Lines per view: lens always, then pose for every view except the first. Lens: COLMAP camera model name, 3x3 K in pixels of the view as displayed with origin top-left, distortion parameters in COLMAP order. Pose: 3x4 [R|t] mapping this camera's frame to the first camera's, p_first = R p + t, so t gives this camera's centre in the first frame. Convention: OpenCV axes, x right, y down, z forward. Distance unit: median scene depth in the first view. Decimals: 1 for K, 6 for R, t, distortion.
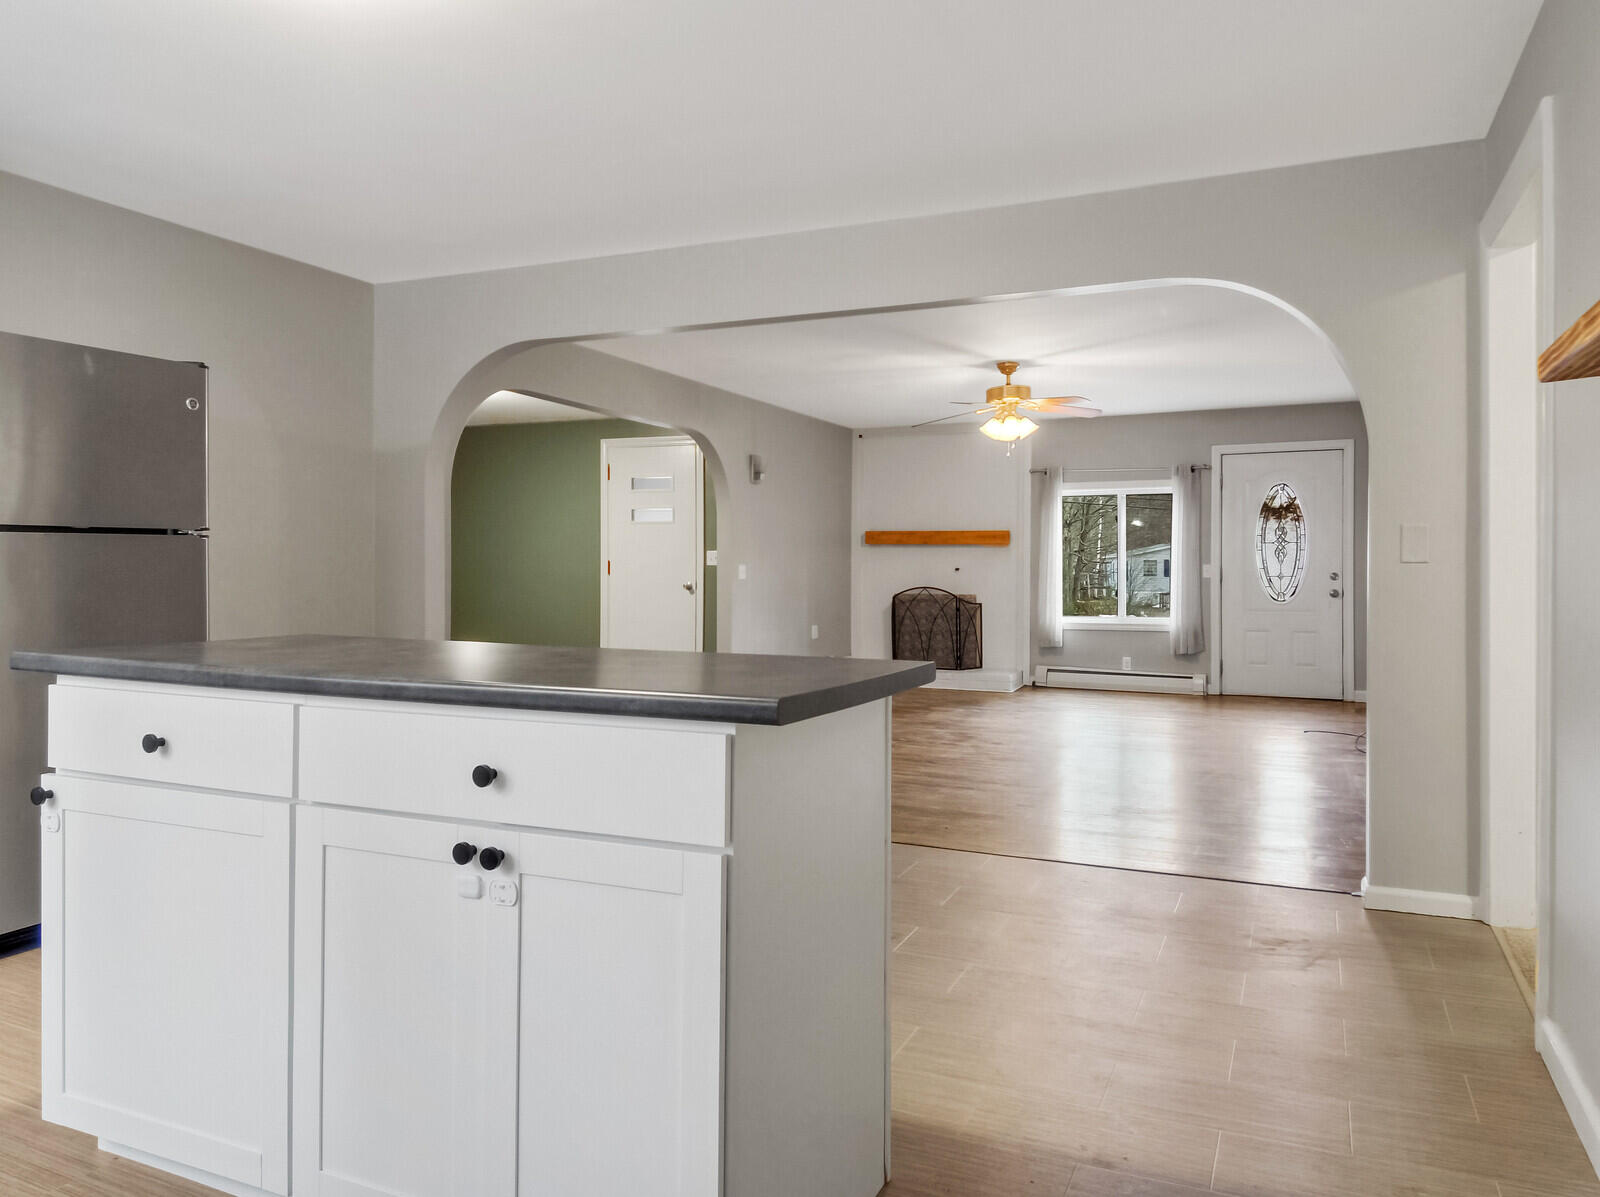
lens RADIAL K [[1117.8, 0, 797.3], [0, 1117.8, 591.2], [0, 0, 1]] dist [0.103291, -0.118636]
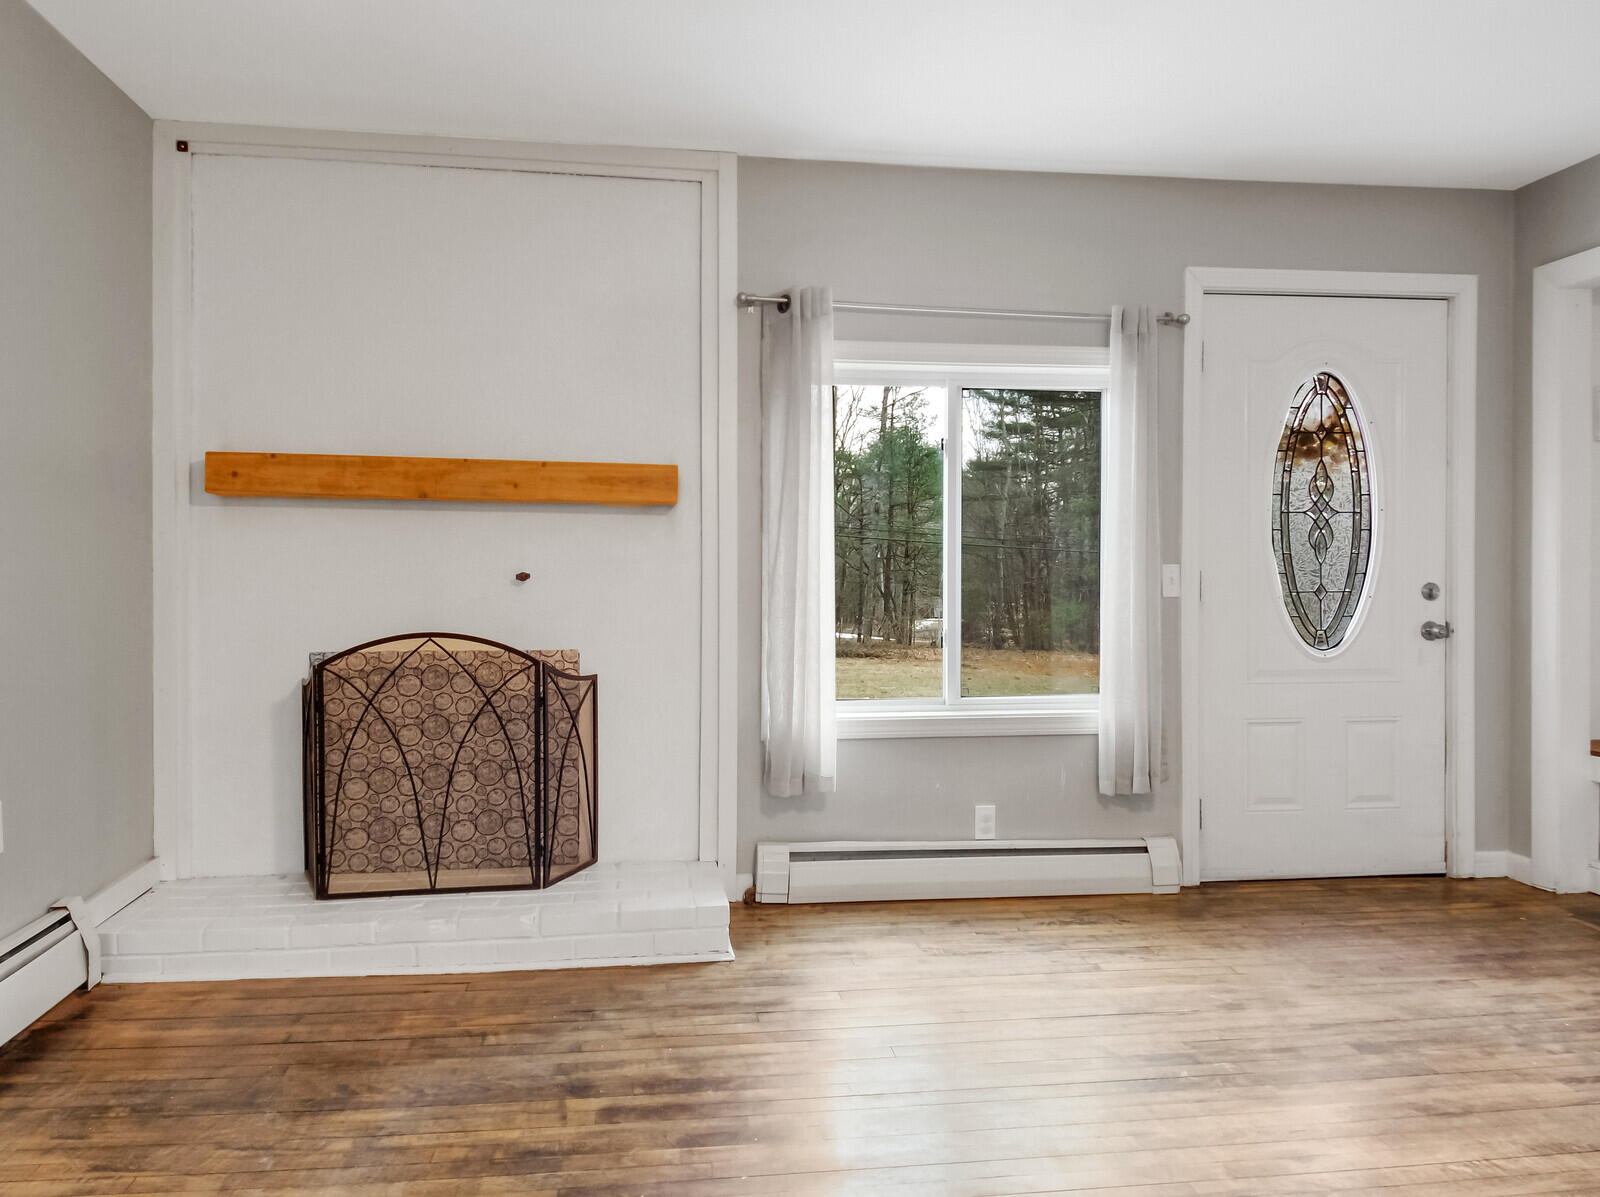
lens RADIAL K [[1144.9, 0, 800.0], [0, 1144.9, 598.5], [0, 0, 1]] dist [0.048392, -0.000138]
pose [[0.839987, -0.006845, 0.542563, 0.027738], [0.015472, 0.999816, -0.011340, -0.008552], [-0.542386, 0.017920, 0.839938, 0.723629]]
